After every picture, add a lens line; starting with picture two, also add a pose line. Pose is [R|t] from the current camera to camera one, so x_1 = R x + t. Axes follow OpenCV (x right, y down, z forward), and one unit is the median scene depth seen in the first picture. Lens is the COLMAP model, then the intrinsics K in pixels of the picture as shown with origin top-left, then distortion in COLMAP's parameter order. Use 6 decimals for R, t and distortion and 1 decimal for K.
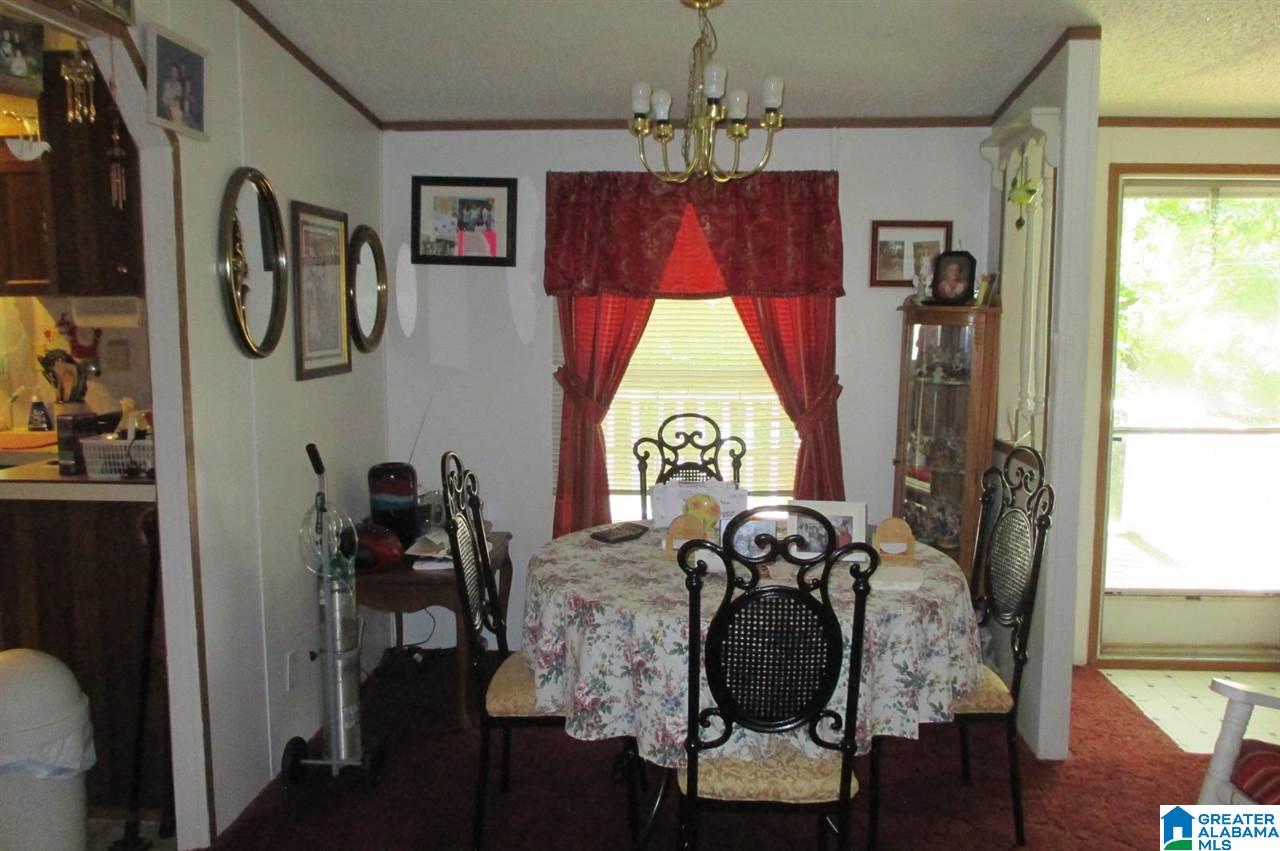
lens RADIAL K [[1066.2, 0, 640.2], [0, 1066.2, 425.4], [0, 0, 1]] dist [-0.031486, 0.021221]
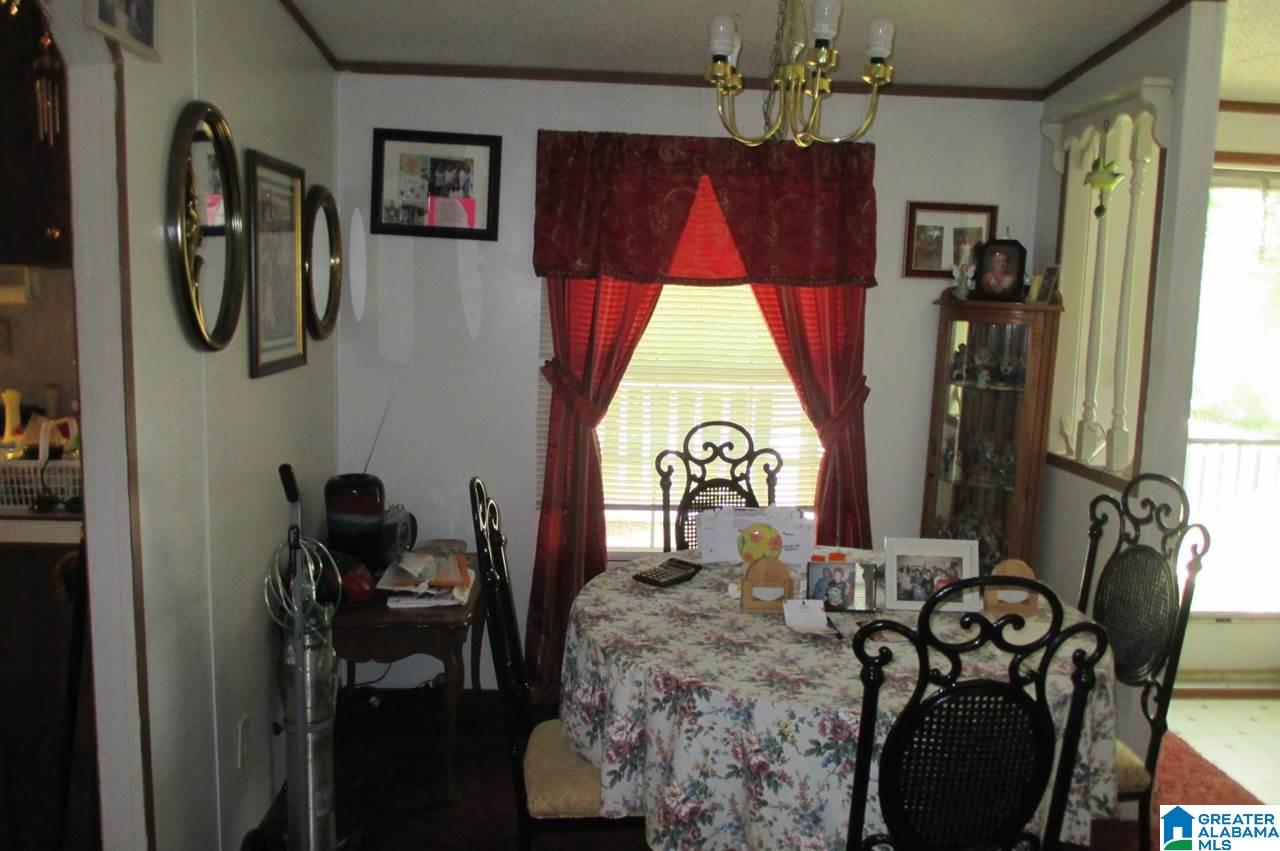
lens RADIAL K [[1066.2, 0, 640.5], [0, 1066.2, 423.5], [0, 0, 1]] dist [-0.031486, 0.021221]
pose [[0.992566, 0.010993, 0.121213, -0.120506], [-0.013407, 0.999727, 0.019116, -0.025113], [-0.120970, -0.020599, 0.992442, 0.164855]]
